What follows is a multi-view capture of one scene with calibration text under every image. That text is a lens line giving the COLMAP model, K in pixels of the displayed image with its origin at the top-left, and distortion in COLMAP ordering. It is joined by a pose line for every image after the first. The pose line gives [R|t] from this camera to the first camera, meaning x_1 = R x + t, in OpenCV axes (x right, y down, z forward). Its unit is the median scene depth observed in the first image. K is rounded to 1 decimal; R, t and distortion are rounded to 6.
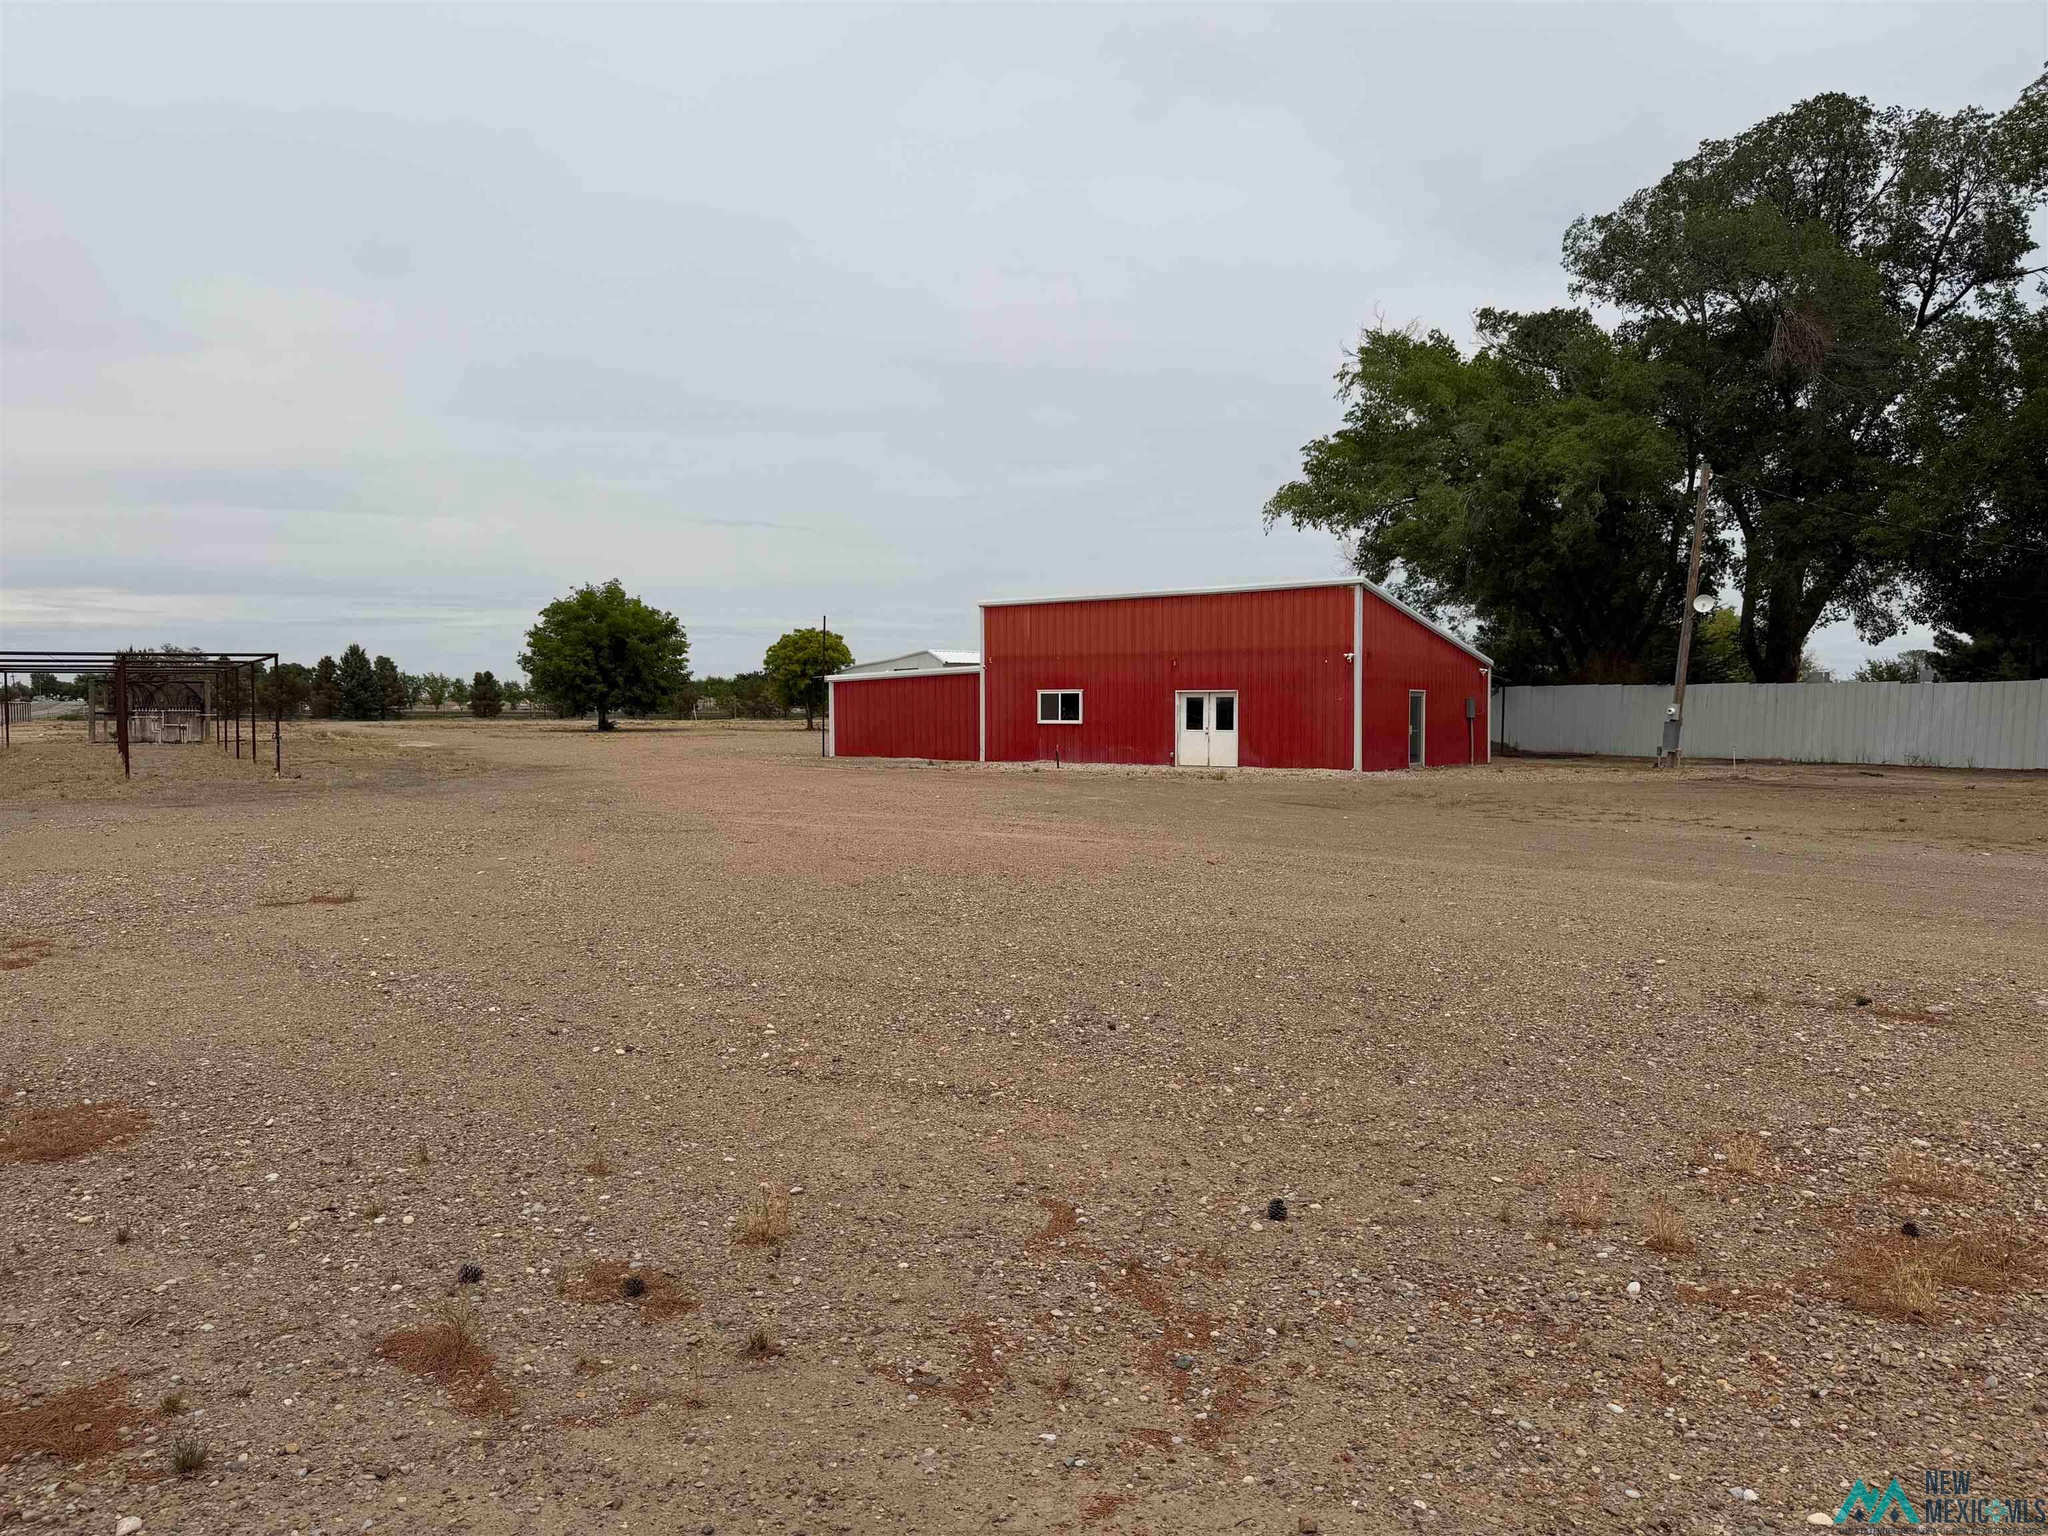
lens RADIAL K [[1499.5, 0, 1026.5], [0, 1499.5, 774.8], [0, 0, 1]] dist [-0.012155, -0.001615]
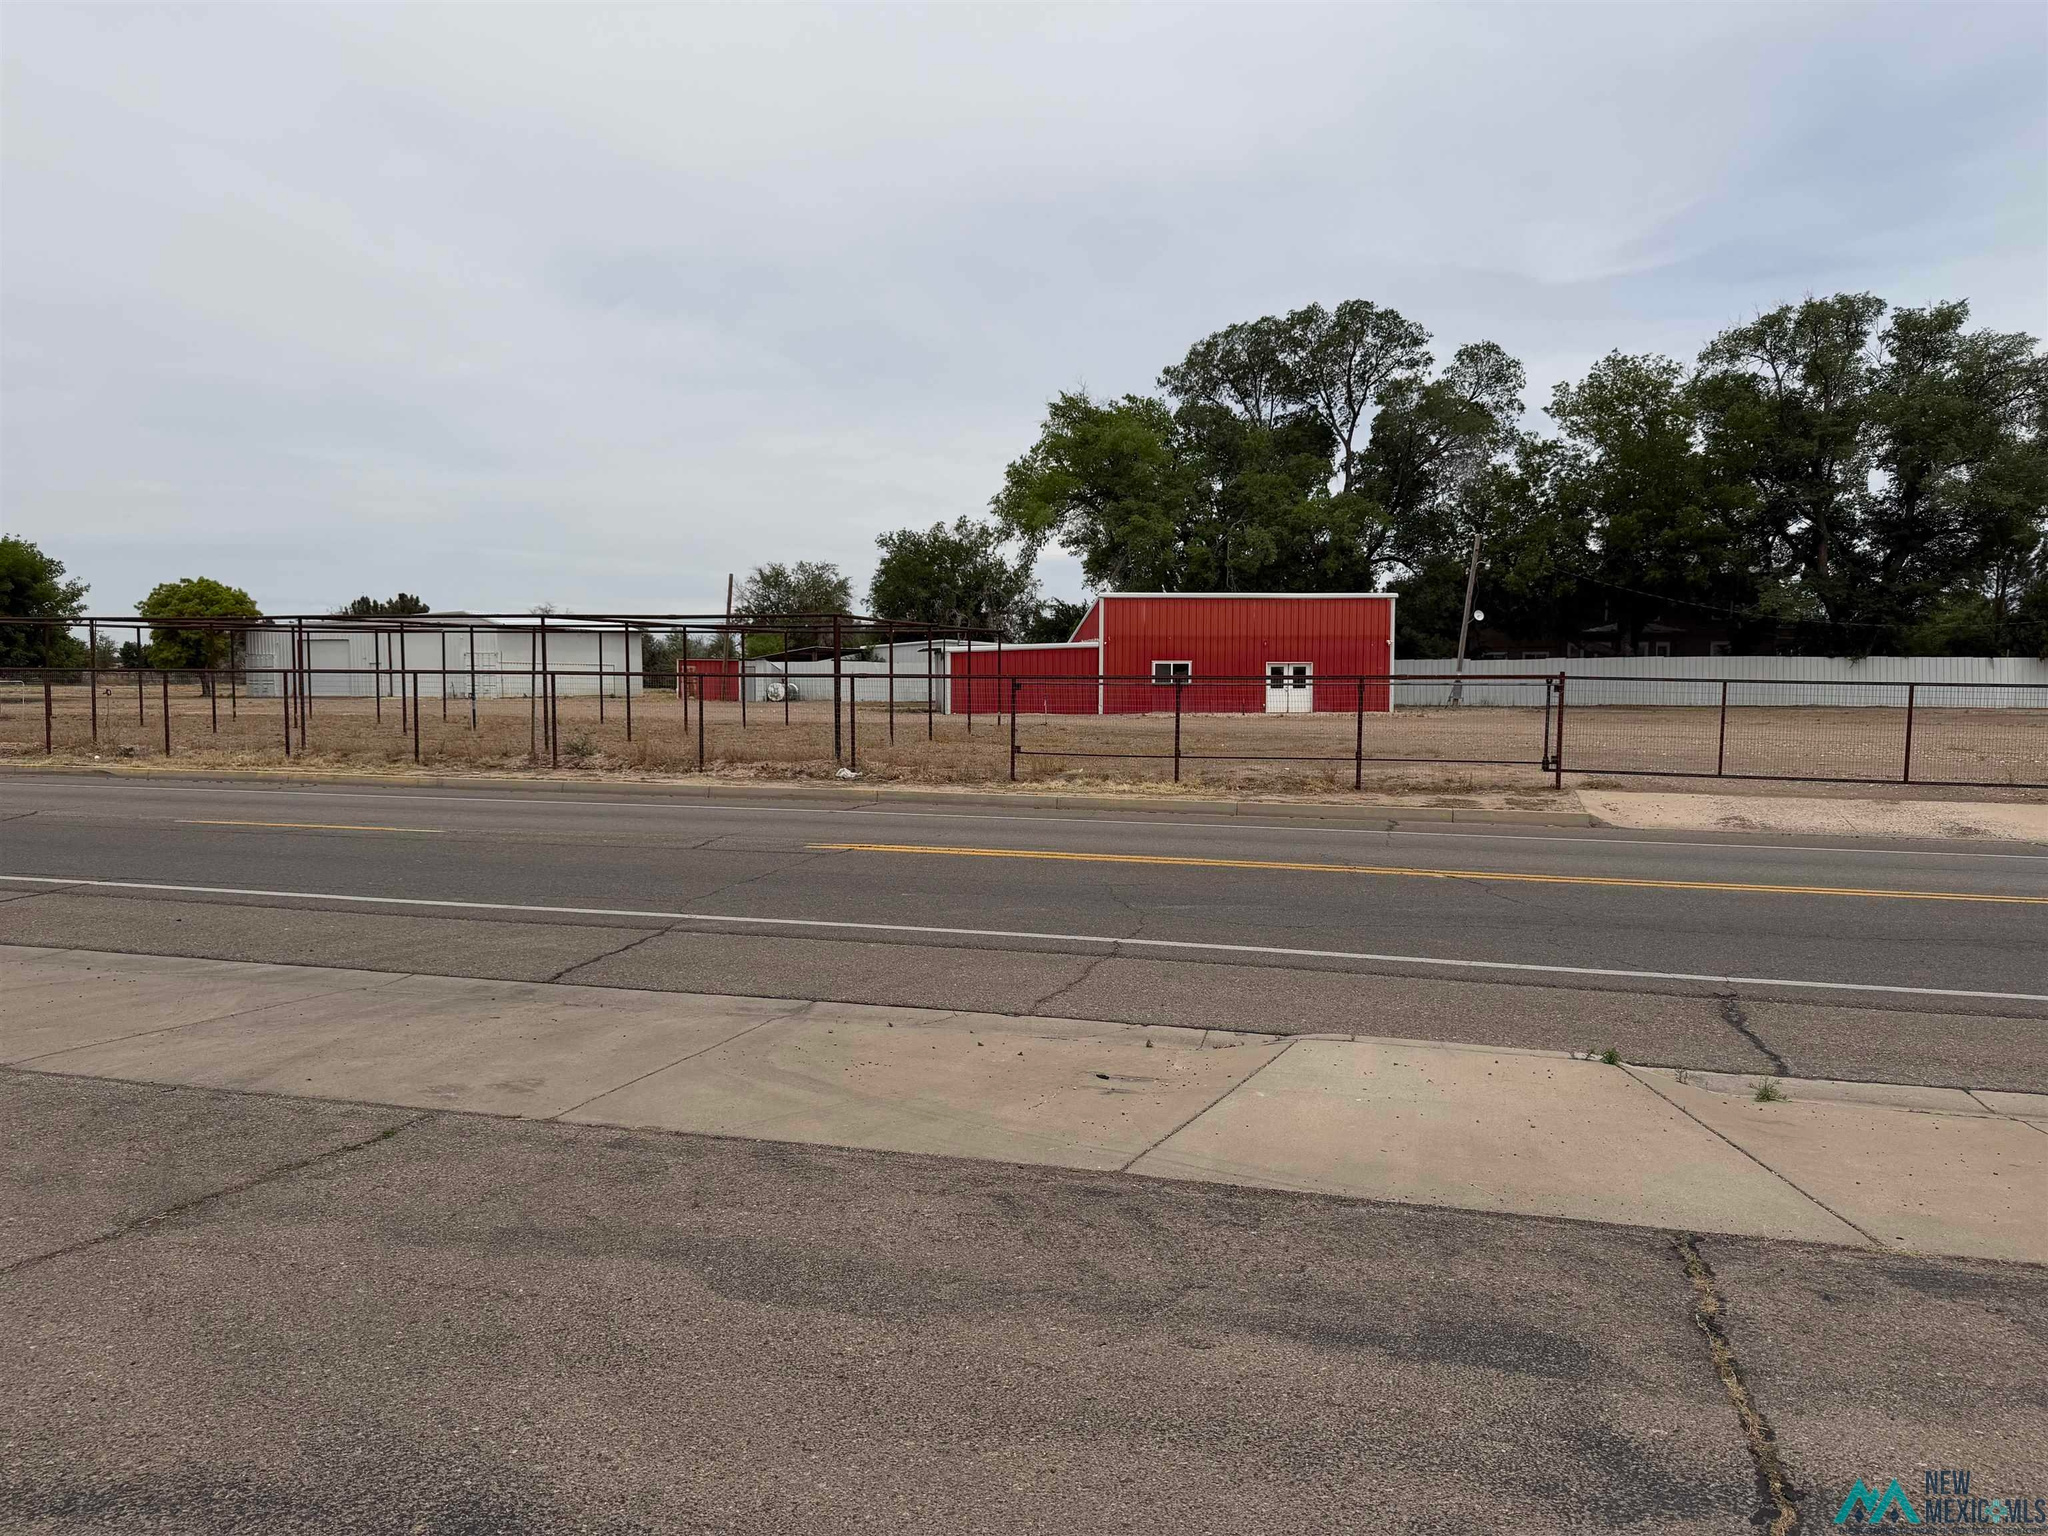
lens RADIAL K [[1426.0, 0, 1004.6], [0, 1426.0, 770.0], [0, 0, 1]] dist [0.054233, -0.098775]
pose [[0.722430, -0.049238, 0.689689, -1.030160], [0.030217, 0.998757, 0.039650, -0.012392], [-0.690784, -0.007804, 0.723019, 0.143648]]
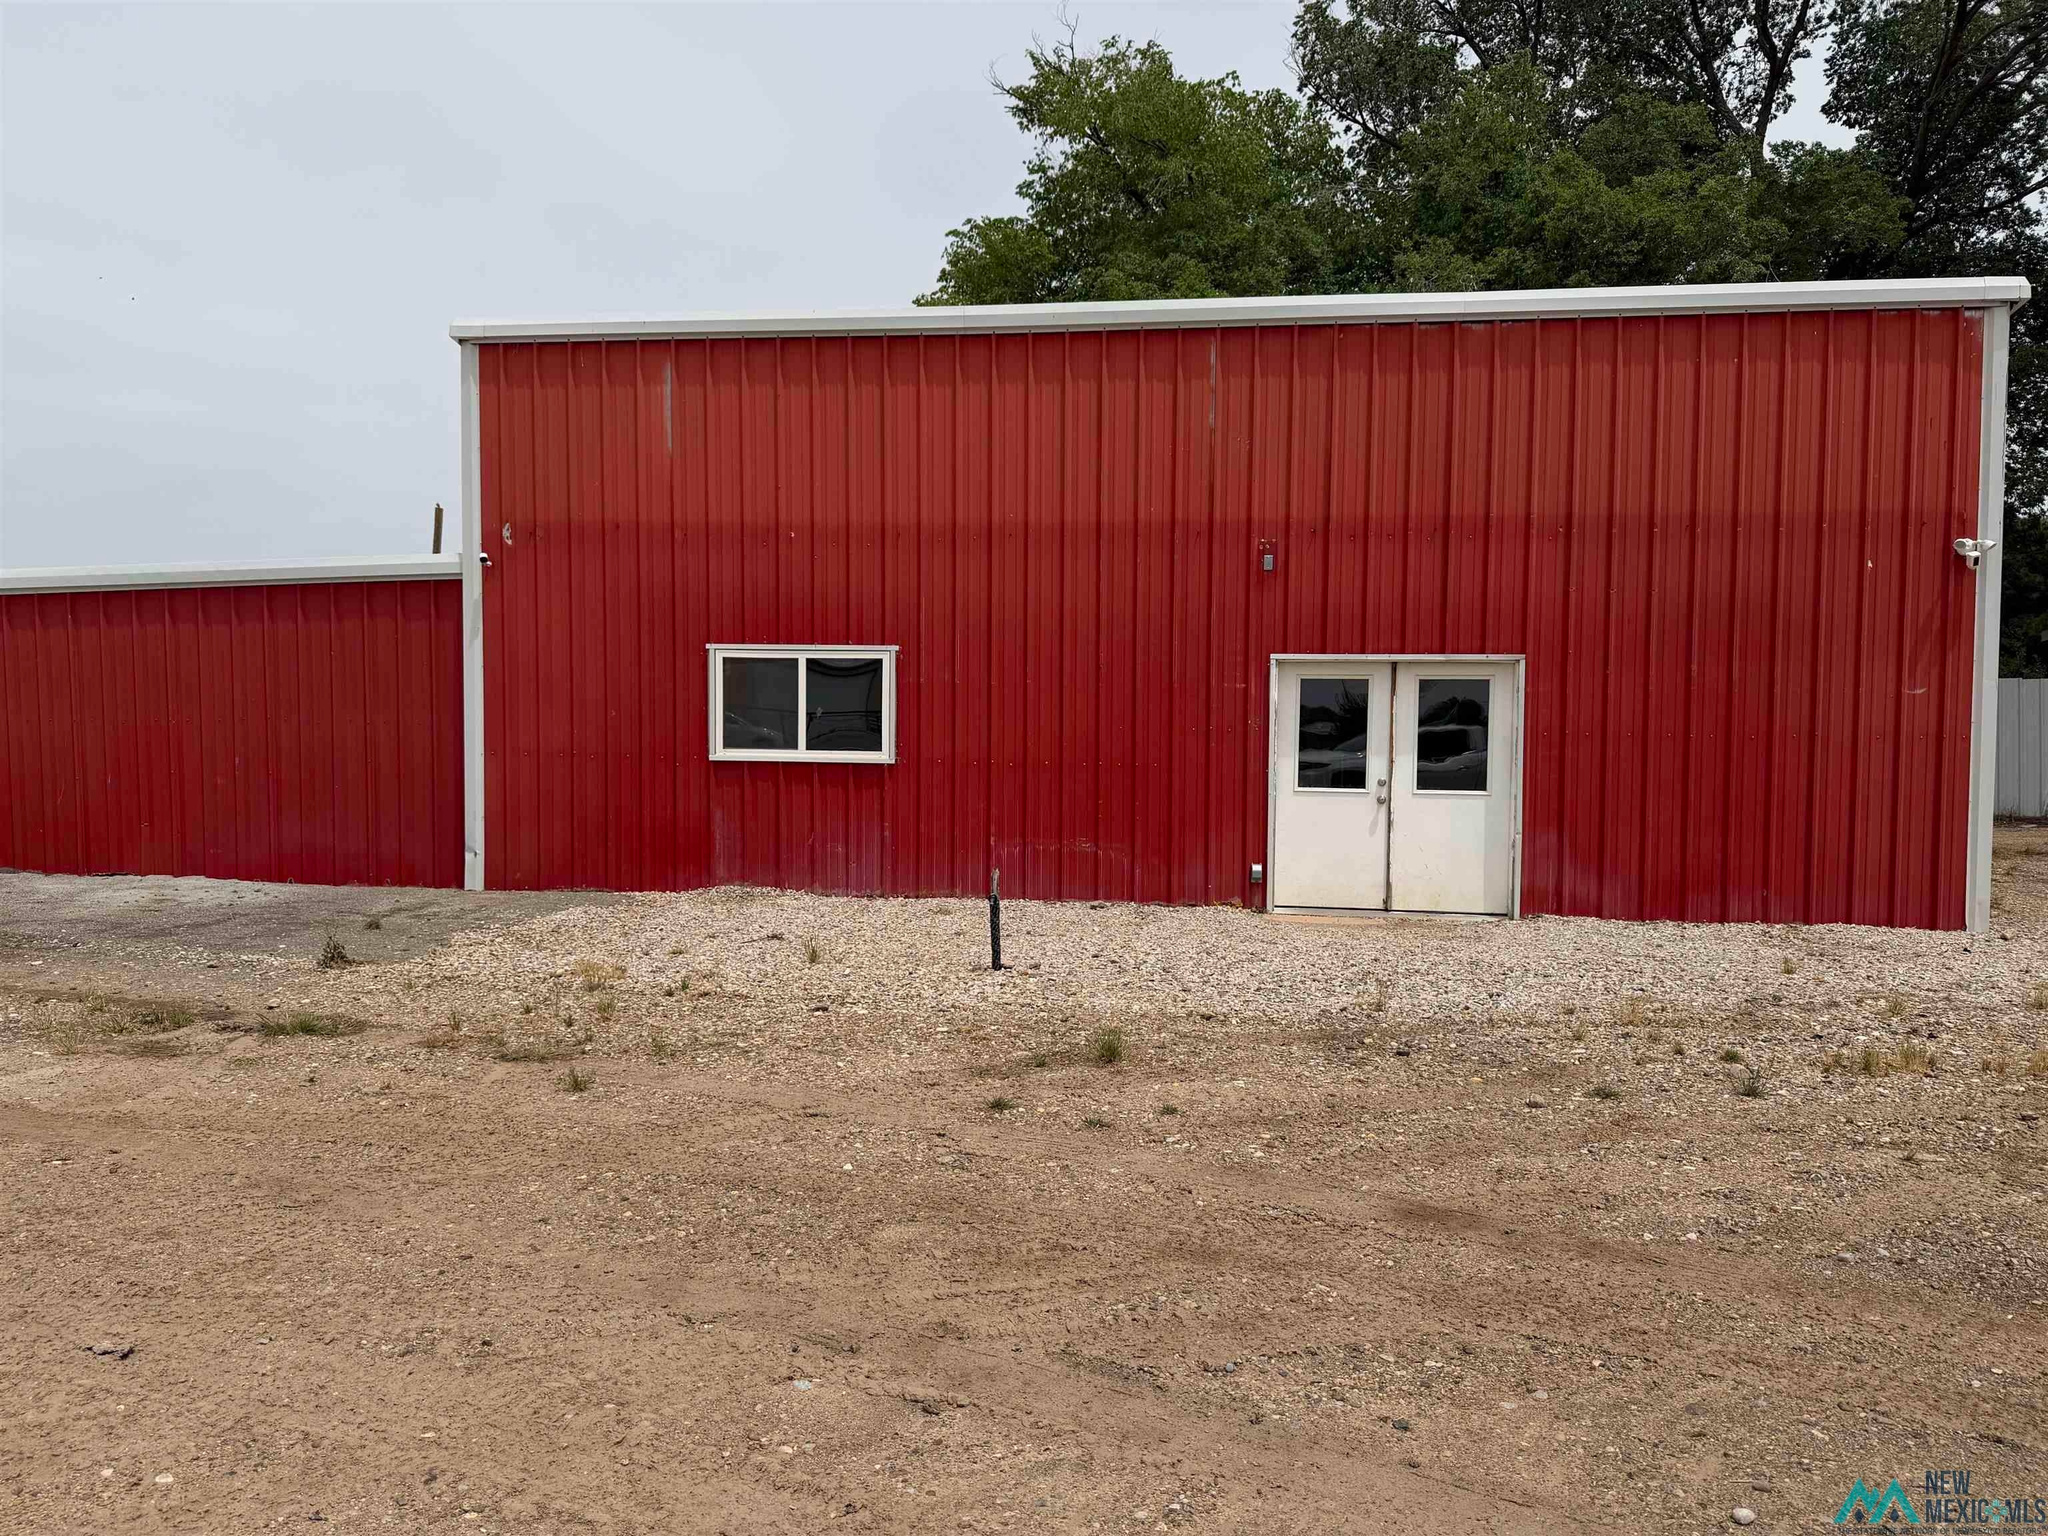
lens RADIAL K [[1426.0, 0, 1030.4], [0, 1426.0, 784.6], [0, 0, 1]] dist [0.054233, -0.098775]
pose [[0.866285, -0.015288, 0.499315, -0.077881], [0.009457, 0.999854, 0.014206, -0.033656], [-0.499460, -0.007584, 0.866304, 0.747672]]
